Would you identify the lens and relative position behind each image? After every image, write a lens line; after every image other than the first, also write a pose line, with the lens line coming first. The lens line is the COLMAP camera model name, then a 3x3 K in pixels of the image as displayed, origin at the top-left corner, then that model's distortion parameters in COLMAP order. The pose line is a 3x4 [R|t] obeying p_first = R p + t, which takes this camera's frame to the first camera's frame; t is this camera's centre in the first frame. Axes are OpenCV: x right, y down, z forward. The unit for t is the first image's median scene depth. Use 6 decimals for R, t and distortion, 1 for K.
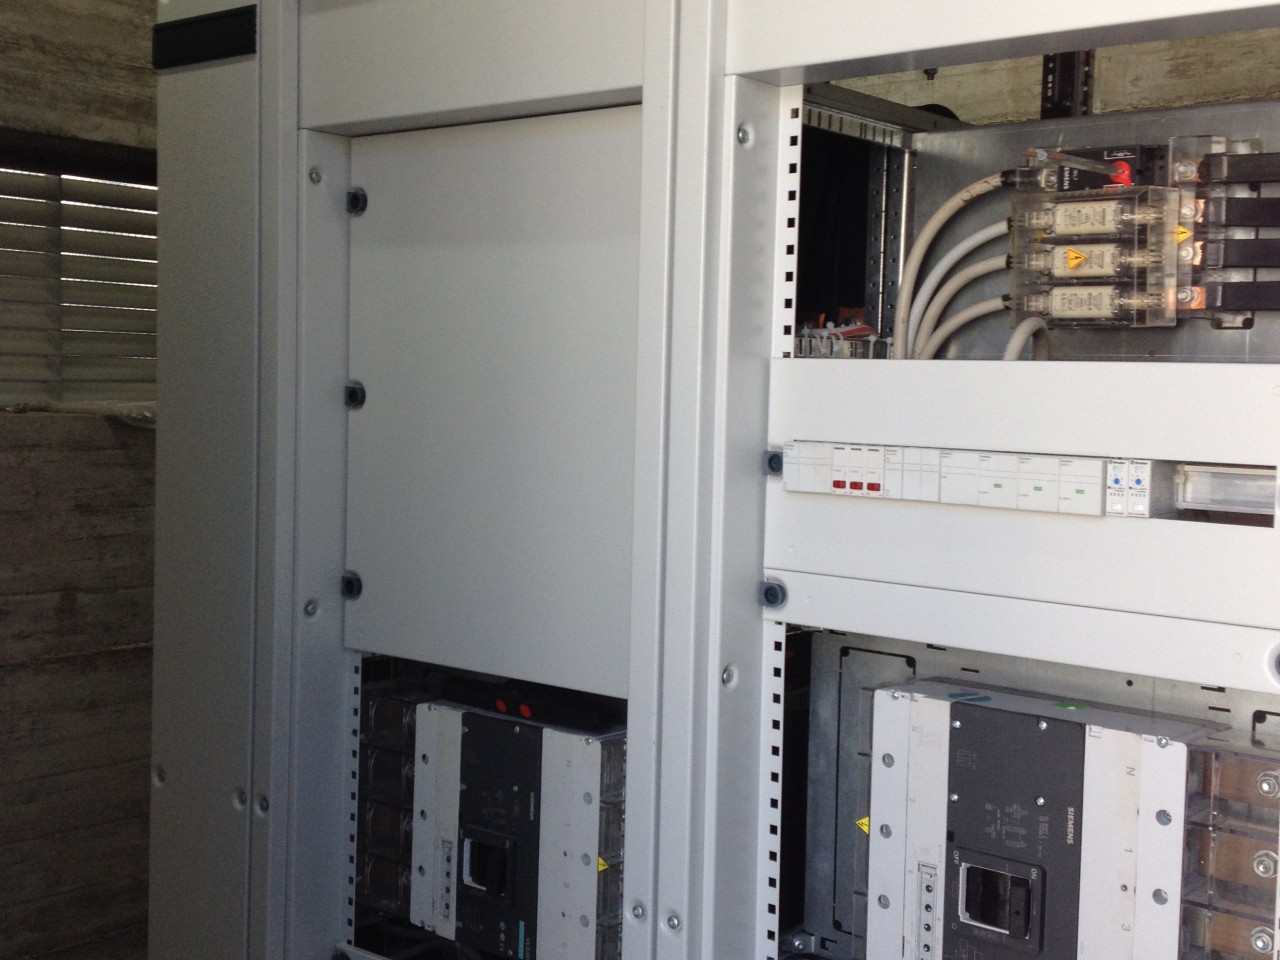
lens RADIAL K [[1613.4, 0, 649.8], [0, 1613.4, 467.7], [0, 0, 1]] dist [0.140601, 0.000000]
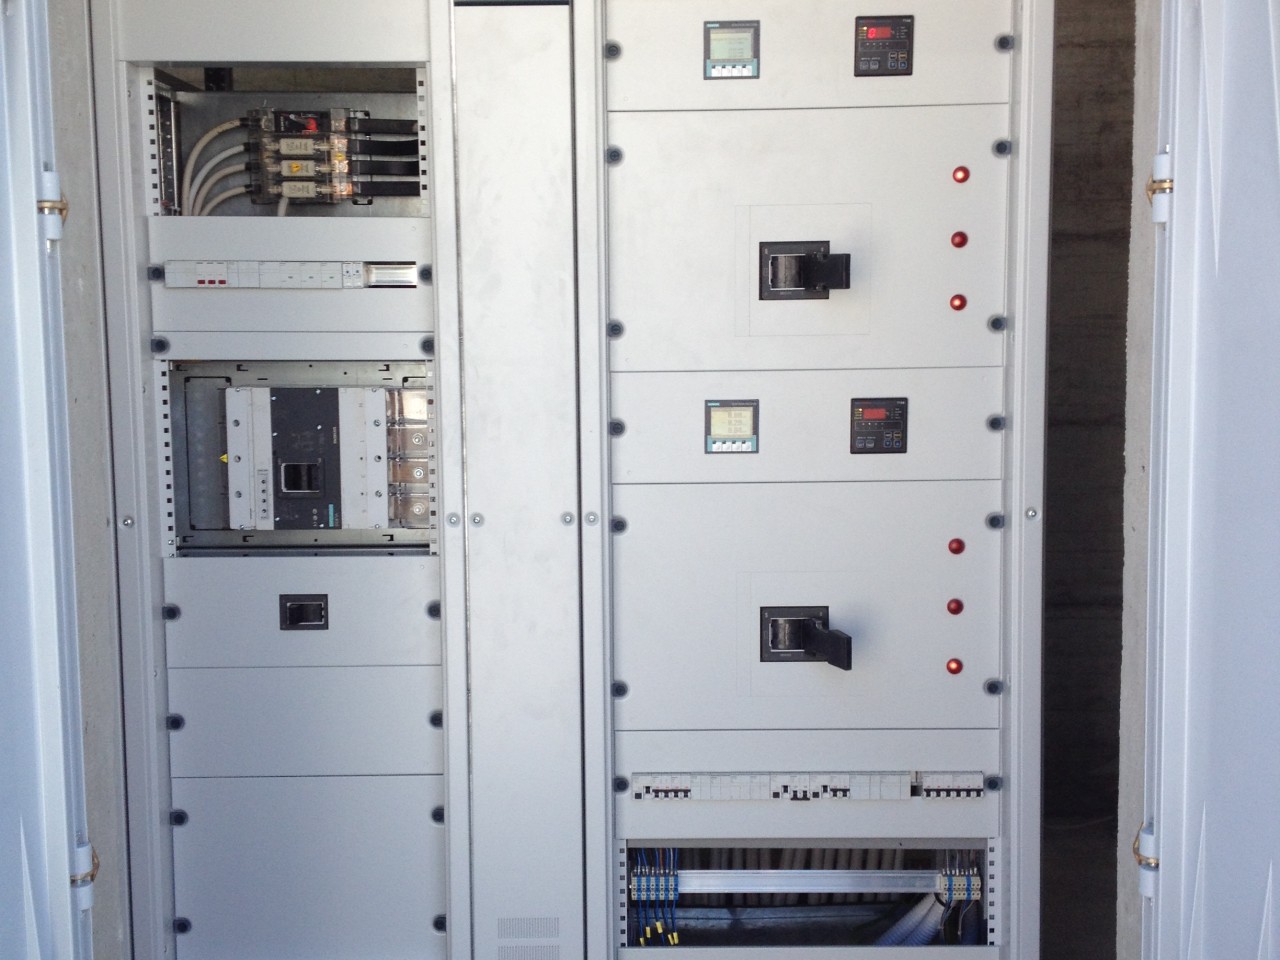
lens RADIAL K [[1731.5, 0, 638.3], [0, 1731.5, 484.7], [0, 0, 1]] dist [0.210451, 0.000000]
pose [[0.786386, -0.097629, 0.609972, -0.757529], [0.065565, 0.995046, 0.074735, 0.124961], [-0.614246, -0.018778, 0.788891, -0.958181]]
